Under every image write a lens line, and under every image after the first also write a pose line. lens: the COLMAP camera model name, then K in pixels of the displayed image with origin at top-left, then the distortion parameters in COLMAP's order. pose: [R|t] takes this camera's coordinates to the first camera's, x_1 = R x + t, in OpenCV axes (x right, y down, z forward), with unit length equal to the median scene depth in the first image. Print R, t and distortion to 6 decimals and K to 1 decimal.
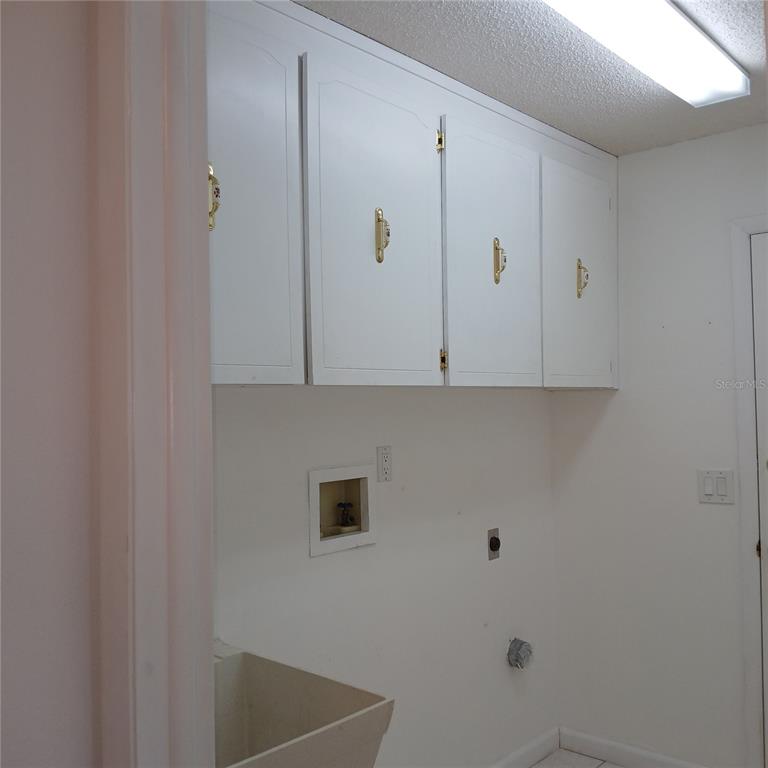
lens RADIAL K [[777.5, 0, 381.3], [0, 777.5, 383.4], [0, 0, 1]] dist [0.132891, -0.312323]
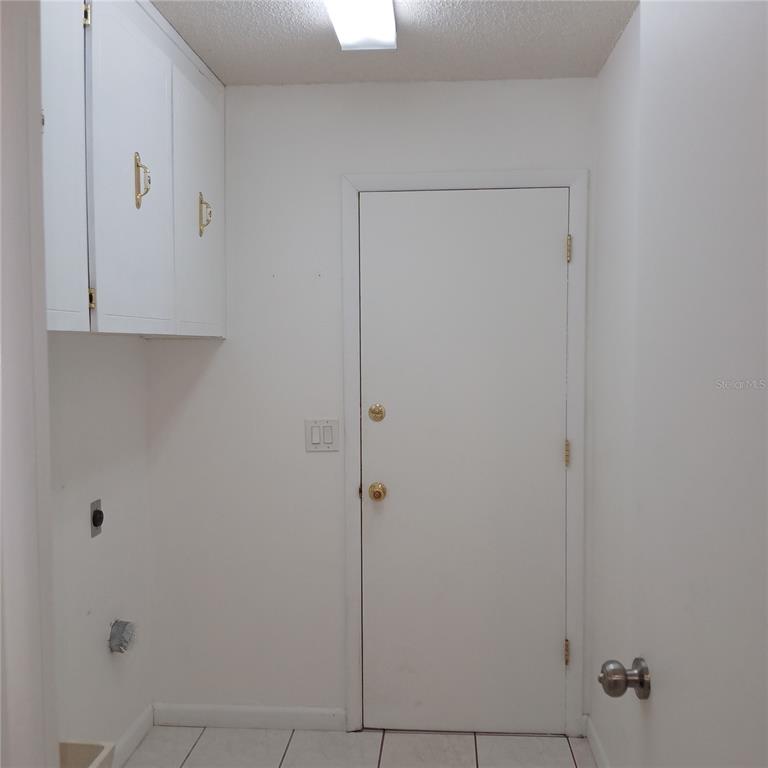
lens RADIAL K [[777.5, 0, 381.3], [0, 777.5, 383.4], [0, 0, 1]] dist [0.132891, -0.312323]
pose [[0.790019, -0.015786, 0.612879, -0.159925], [-0.026420, 0.997863, 0.059759, 0.000000], [-0.612513, -0.063403, 0.787914, 0.175630]]
